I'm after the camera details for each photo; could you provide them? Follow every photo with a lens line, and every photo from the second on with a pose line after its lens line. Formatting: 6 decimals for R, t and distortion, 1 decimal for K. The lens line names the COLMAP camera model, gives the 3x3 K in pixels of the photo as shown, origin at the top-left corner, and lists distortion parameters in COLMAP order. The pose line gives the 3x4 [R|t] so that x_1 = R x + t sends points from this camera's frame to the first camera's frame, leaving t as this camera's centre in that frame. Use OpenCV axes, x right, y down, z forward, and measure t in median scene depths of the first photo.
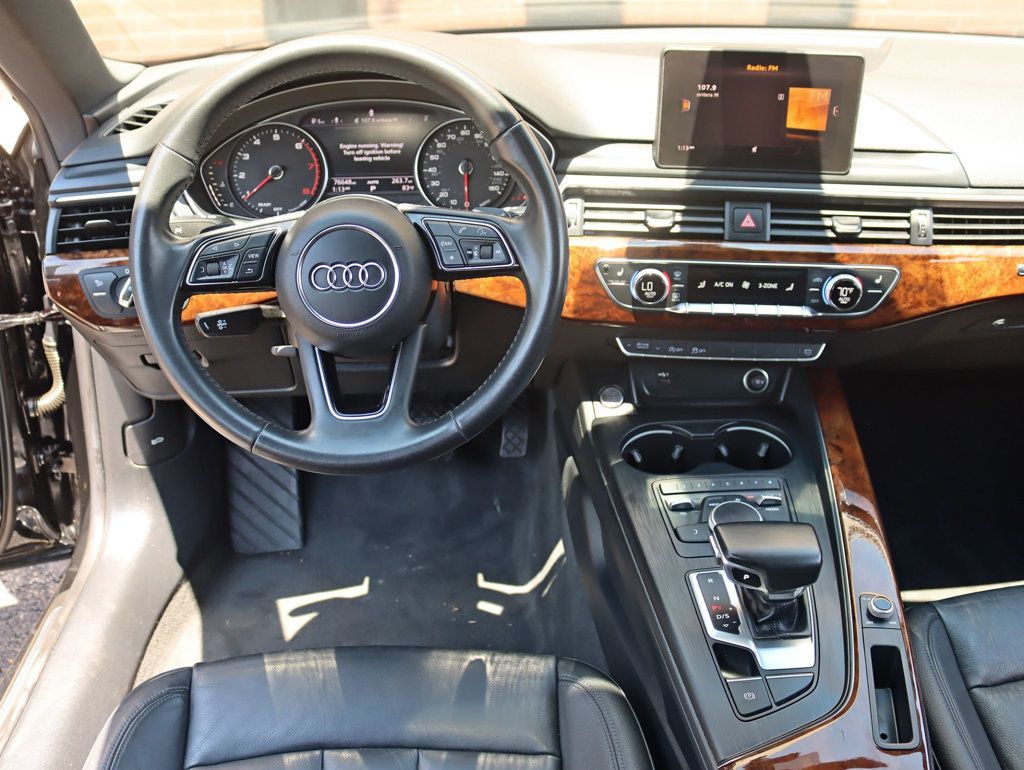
lens RADIAL K [[1130.0, 0, 512.0], [0, 1130.0, 385.0], [0, 0, 1]] dist [-0.091770, 0.019548]
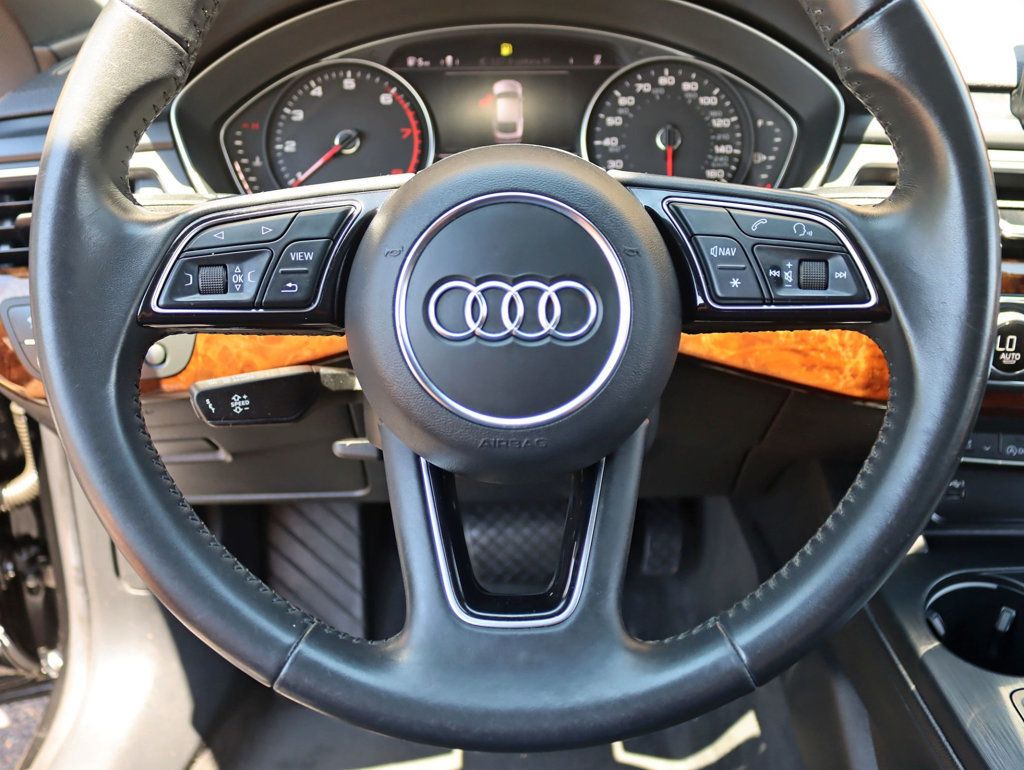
lens RADIAL K [[993.8, 0, 512.0], [0, 993.8, 385.0], [0, 0, 1]] dist [-0.076405, 0.009712]
pose [[0.999537, 0.014690, -0.026664, -0.112143], [-0.015806, 0.998986, -0.042146, -0.042172], [0.026018, 0.042548, 0.998756, 0.506907]]
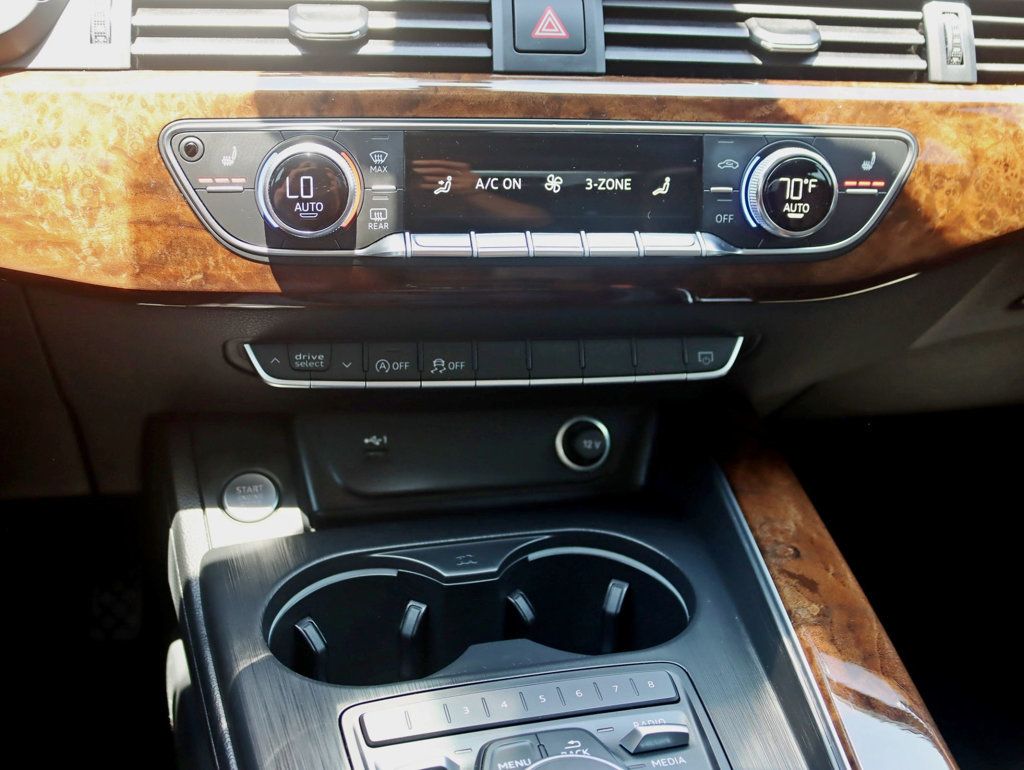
lens RADIAL K [[1225.1, 0, 512.0], [0, 1225.1, 385.0], [0, 0, 1]] dist [-0.088831, -0.003366]
pose [[0.980086, -0.042056, 0.194071, 0.106893], [0.063818, 0.992178, -0.107285, 0.026864], [-0.188041, 0.117534, 0.975103, 0.591232]]
